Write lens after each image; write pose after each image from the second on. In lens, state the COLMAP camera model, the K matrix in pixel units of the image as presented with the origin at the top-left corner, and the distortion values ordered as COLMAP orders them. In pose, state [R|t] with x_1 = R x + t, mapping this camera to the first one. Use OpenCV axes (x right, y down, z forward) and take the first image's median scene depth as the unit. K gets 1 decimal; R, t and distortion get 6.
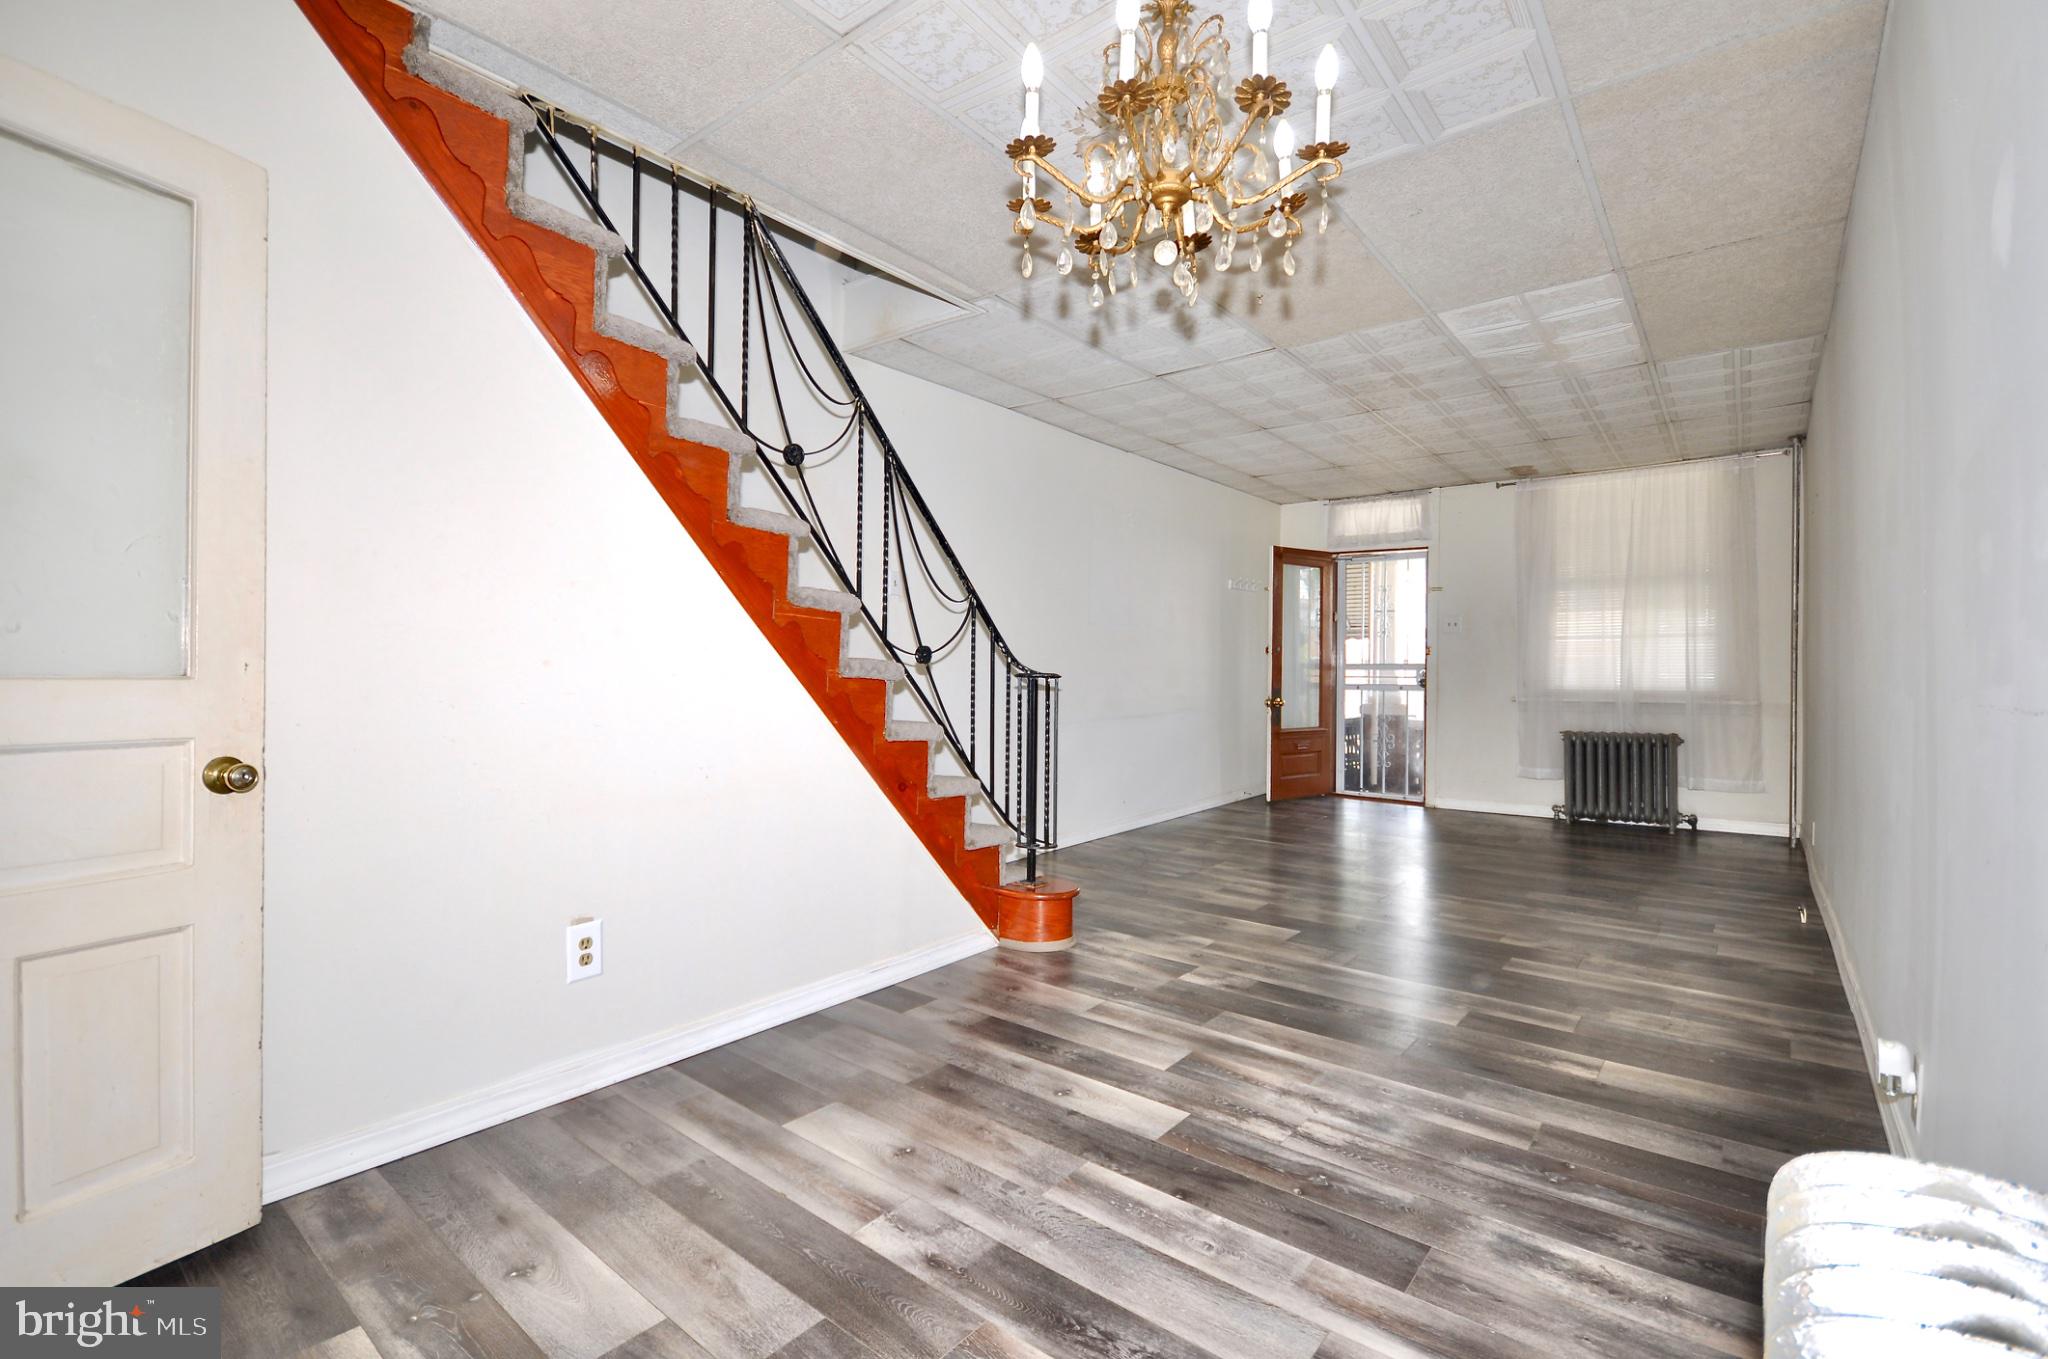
lens RADIAL K [[882.9, 0, 1024.0], [0, 882.9, 679.5], [0, 0, 1]] dist [-0.007882, -0.000384]
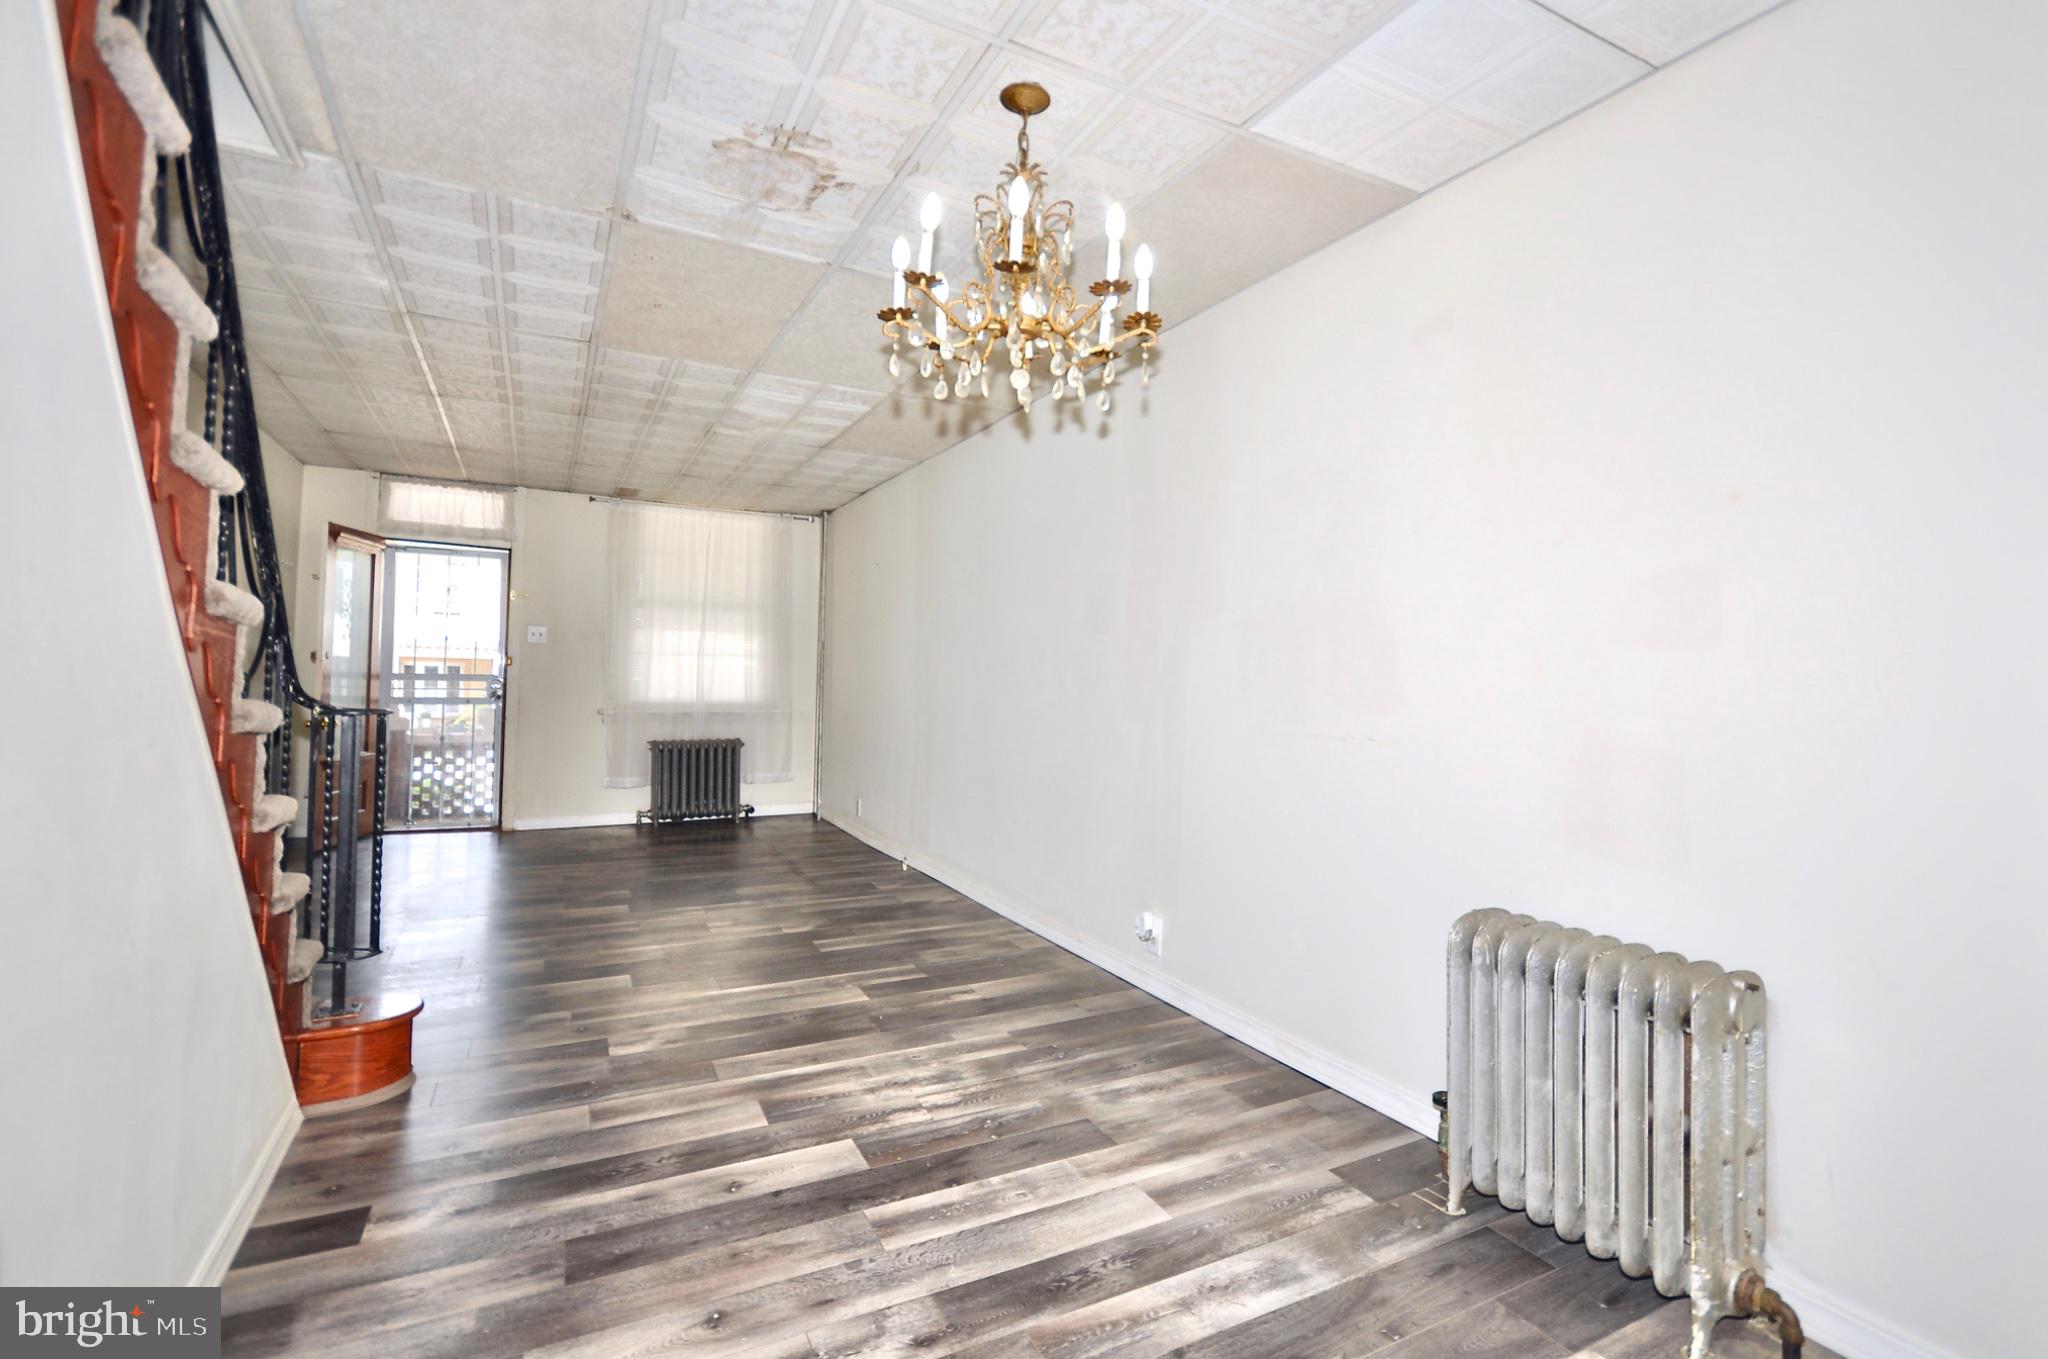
lens RADIAL K [[935.3, 0, 1033.8], [0, 935.3, 681.8], [0, 0, 1]] dist [-0.000777, -0.008324]
pose [[0.406142, 0.001738, 0.913808, -0.495452], [-0.007219, 0.999973, 0.001306, -0.038132], [-0.913781, -0.007127, 0.406144, 0.231730]]
